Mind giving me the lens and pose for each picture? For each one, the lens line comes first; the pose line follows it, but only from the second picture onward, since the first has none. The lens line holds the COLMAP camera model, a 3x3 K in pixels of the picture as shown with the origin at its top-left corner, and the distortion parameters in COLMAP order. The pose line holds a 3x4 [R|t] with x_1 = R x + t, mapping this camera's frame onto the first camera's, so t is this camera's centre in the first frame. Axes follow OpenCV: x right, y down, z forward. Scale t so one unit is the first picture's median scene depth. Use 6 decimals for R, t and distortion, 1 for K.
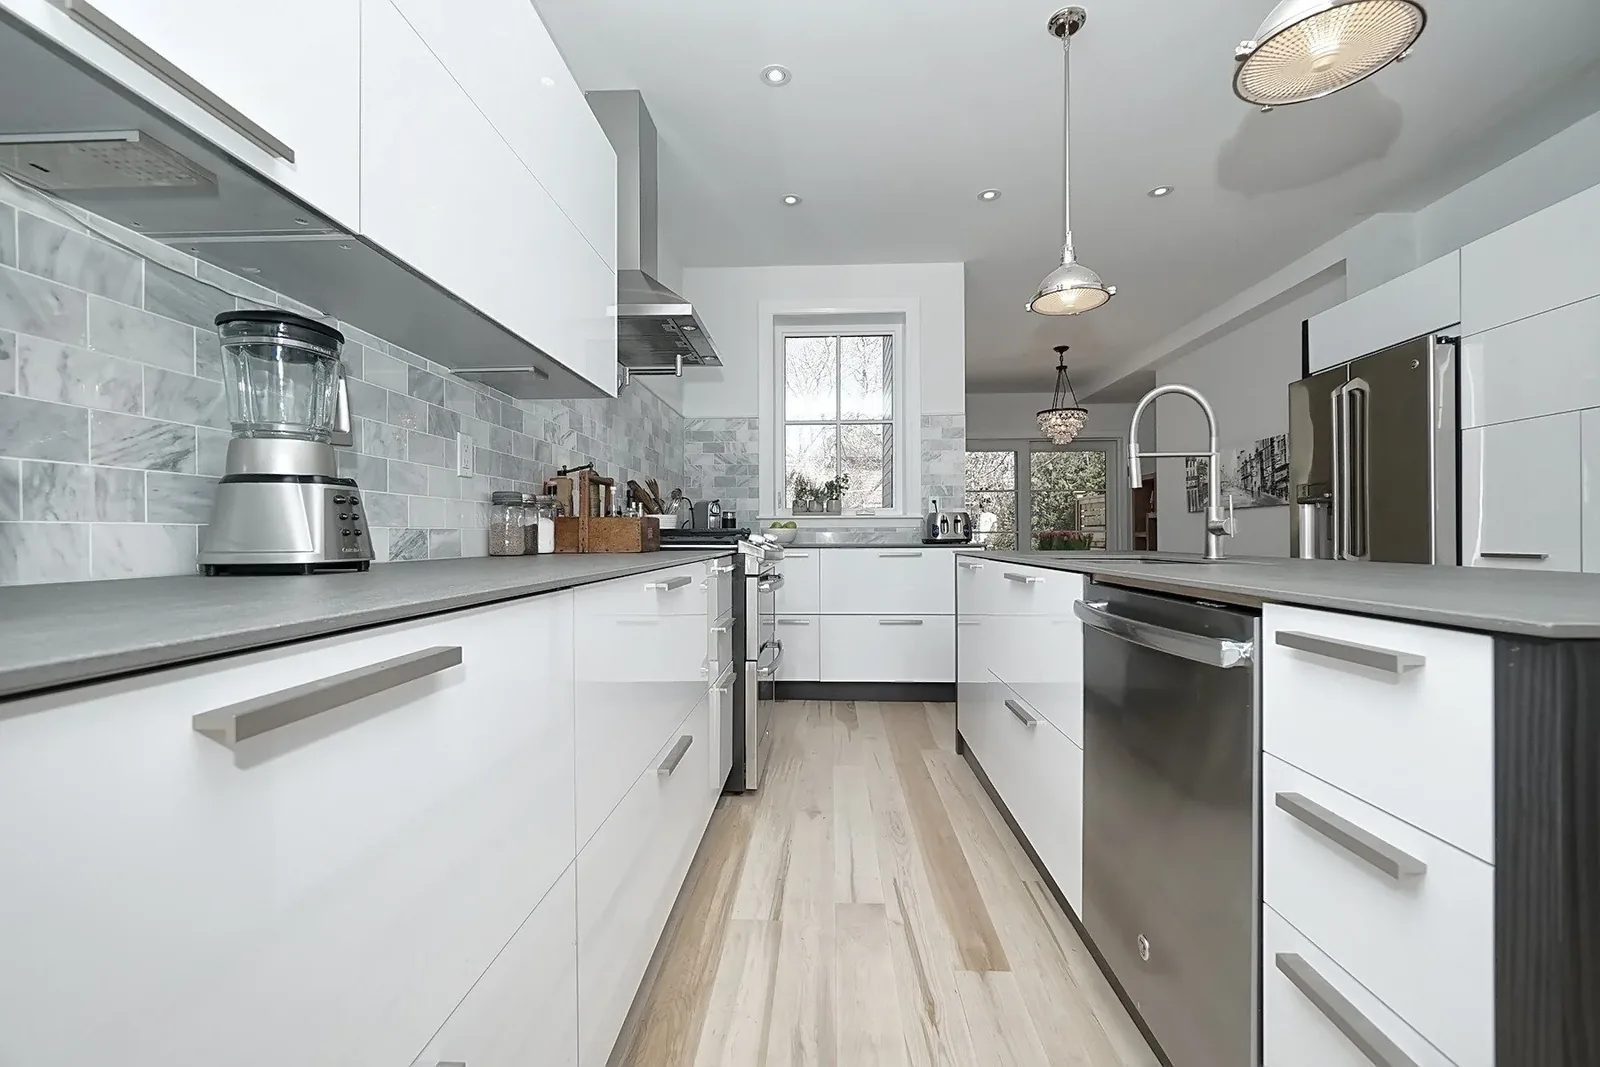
lens RADIAL K [[686.1, 0, 807.3], [0, 686.1, 535.4], [0, 0, 1]] dist [0.002065, 0.000340]
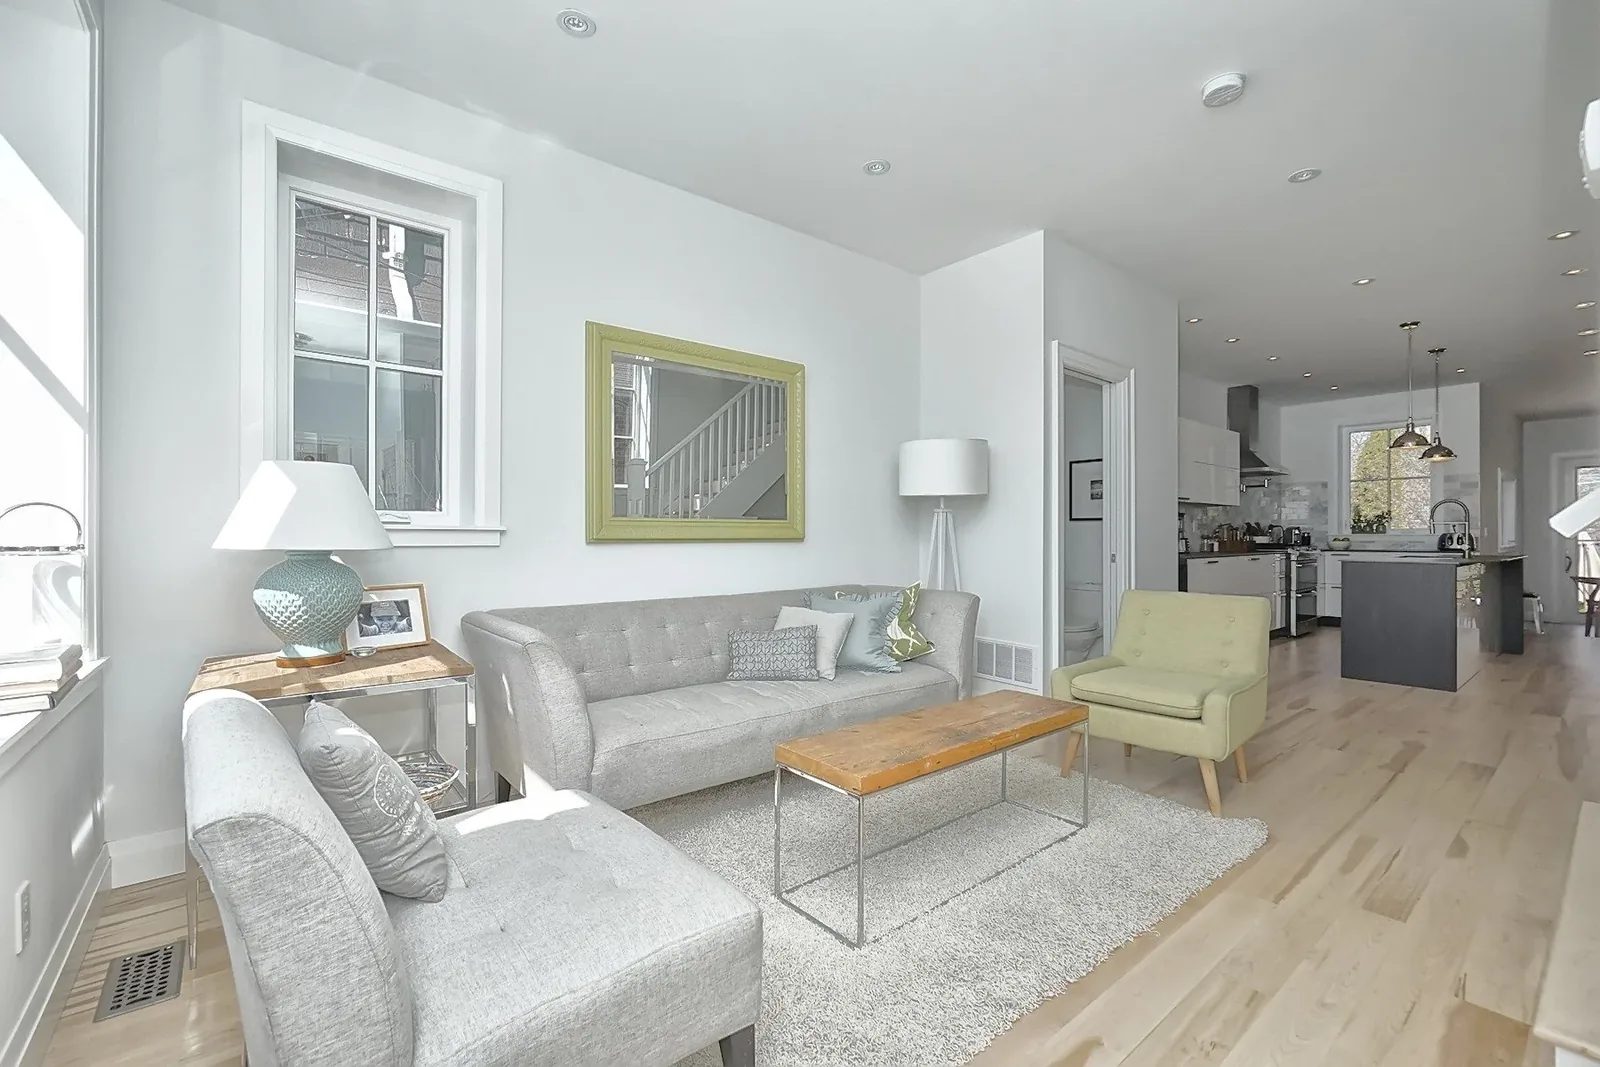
lens RADIAL K [[686.1, 0, 807.3], [0, 686.1, 535.4], [0, 0, 1]] dist [0.002065, 0.000340]
pose [[0.664664, 0.000942, -0.747142, 0.468166], [0.000781, 0.999998, 0.001955, -0.036447], [0.747142, -0.001883, 0.664662, -1.591843]]
